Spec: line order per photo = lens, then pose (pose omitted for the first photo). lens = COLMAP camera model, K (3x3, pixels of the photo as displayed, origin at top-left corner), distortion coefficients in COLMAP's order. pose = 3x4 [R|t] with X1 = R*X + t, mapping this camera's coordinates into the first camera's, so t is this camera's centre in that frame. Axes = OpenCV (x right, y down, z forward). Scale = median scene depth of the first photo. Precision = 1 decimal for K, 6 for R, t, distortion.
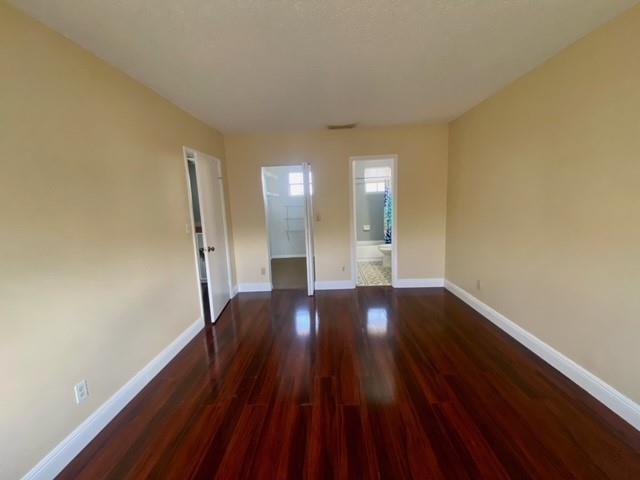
lens RADIAL K [[261.2, 0, 319.8], [0, 261.2, 239.2], [0, 0, 1]] dist [-0.023158, -0.002123]
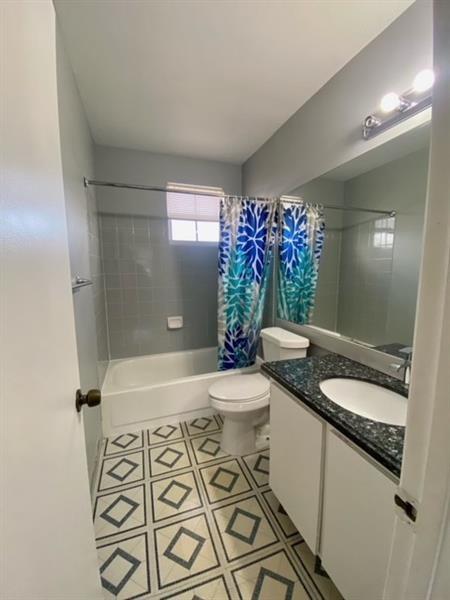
lens RADIAL K [[244.9, 0, 227.0], [0, 244.9, 301.2], [0, 0, 1]] dist [-0.023158, -0.002123]
pose [[0.929846, -0.021988, 0.367291, 0.119550], [0.032736, 0.999198, -0.023057, -0.074110], [-0.366489, 0.033463, 0.929820, 0.630318]]
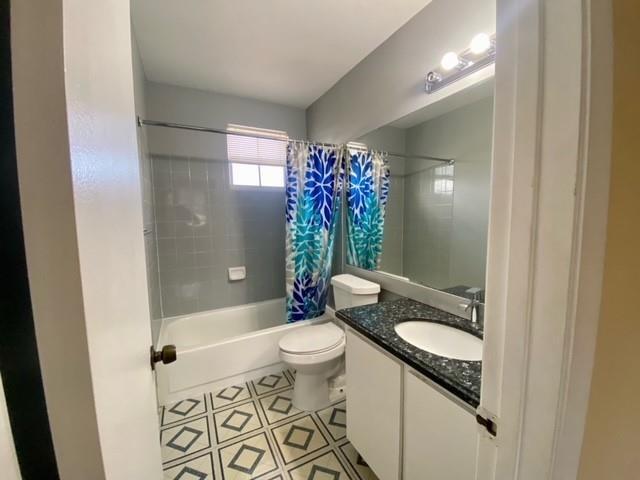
lens RADIAL K [[261.2, 0, 320.2], [0, 261.2, 240.2], [0, 0, 1]] dist [-0.023158, -0.002123]
pose [[0.873048, -0.024364, 0.487026, 0.104158], [0.057986, 0.996852, -0.054079, -0.072672], [-0.484175, 0.075454, 0.871712, 0.626100]]
